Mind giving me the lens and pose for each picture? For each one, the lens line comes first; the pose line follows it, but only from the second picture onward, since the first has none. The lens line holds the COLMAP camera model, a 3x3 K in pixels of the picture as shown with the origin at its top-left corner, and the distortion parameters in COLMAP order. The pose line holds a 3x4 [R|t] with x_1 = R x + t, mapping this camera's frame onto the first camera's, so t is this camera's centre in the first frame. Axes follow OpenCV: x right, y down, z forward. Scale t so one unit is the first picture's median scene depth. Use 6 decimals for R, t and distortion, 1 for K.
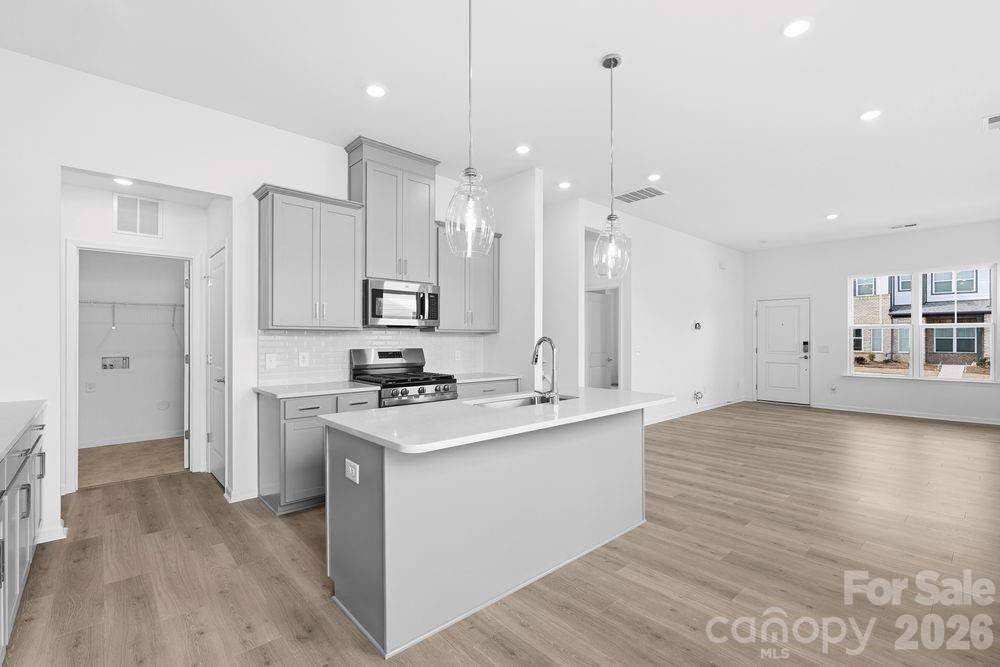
lens RADIAL K [[444.6, 0, 500.0], [0, 444.6, 333.5], [0, 0, 1]] dist [-0.000143, -0.000124]
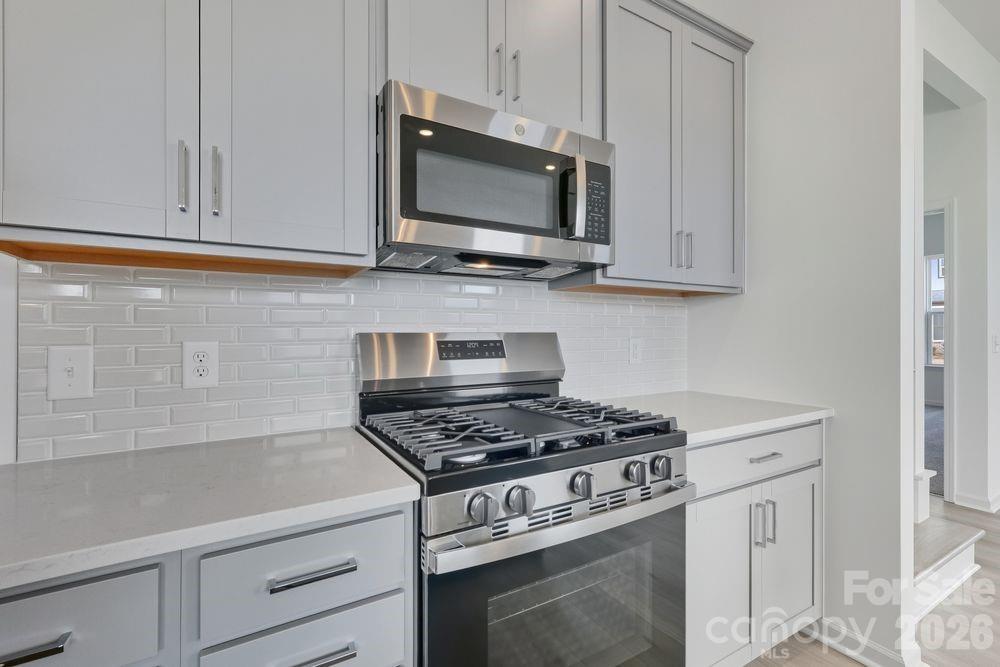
lens RADIAL K [[444.6, 0, 500.0], [0, 444.6, 333.5], [0, 0, 1]] dist [-0.000143, -0.000124]
pose [[0.977971, -0.003218, -0.208718, -0.165426], [0.005561, 0.999928, 0.010637, 0.034709], [0.208668, -0.011563, 0.977918, 0.723731]]
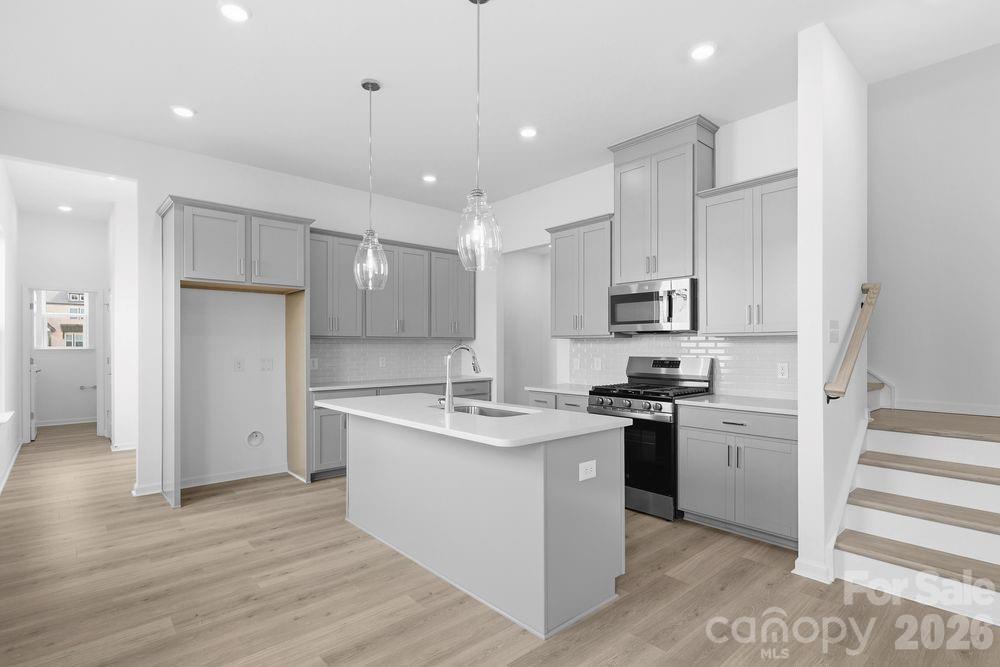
lens RADIAL K [[484.5, 0, 499.0], [0, 484.5, 338.2], [0, 0, 1]] dist [-0.000166, 0.000101]
pose [[0.006414, -0.014055, -0.999881, 0.786560], [0.007976, 0.999870, -0.014003, 0.007153], [0.999948, -0.007885, 0.006526, 0.726653]]
